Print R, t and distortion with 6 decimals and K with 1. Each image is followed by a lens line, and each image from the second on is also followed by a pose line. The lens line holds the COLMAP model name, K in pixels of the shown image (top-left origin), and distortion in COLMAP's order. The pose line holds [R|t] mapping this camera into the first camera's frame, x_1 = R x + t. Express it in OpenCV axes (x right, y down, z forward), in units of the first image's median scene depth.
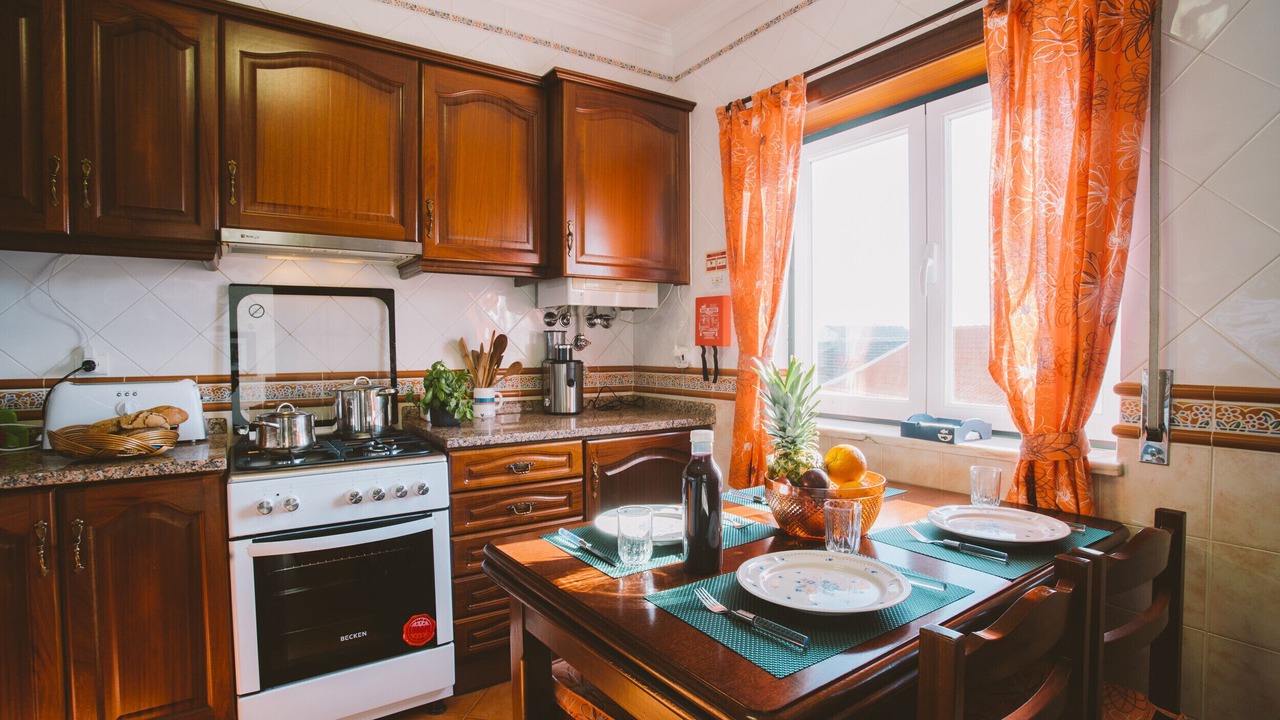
lens RADIAL K [[622.5, 0, 635.1], [0, 622.5, 365.1], [0, 0, 1]] dist [-0.084220, 0.034081]
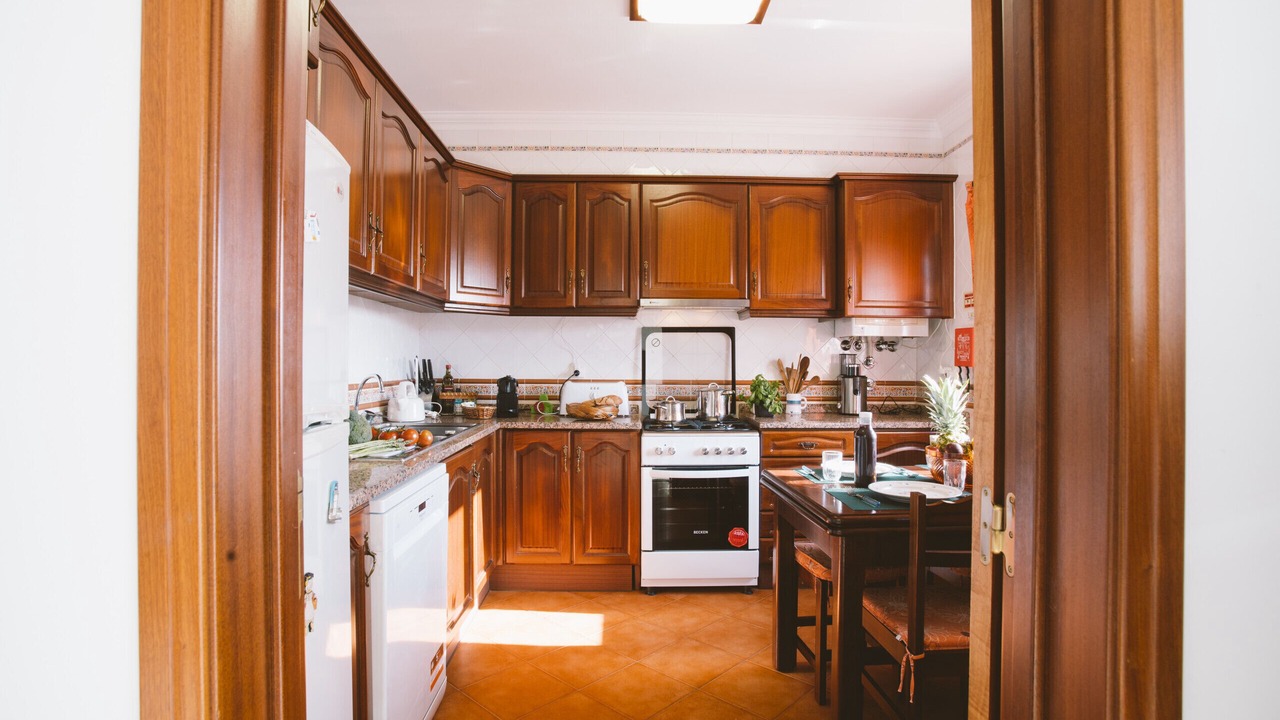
lens RADIAL K [[604.5, 0, 640.0], [0, 604.5, 360.0], [0, 0, 1]] dist [-0.000932, -0.000058]
pose [[0.843435, 0.005518, -0.537203, 0.245249], [-0.023815, 0.999348, -0.027125, 0.005896], [0.536704, 0.035671, 0.843016, -0.445116]]
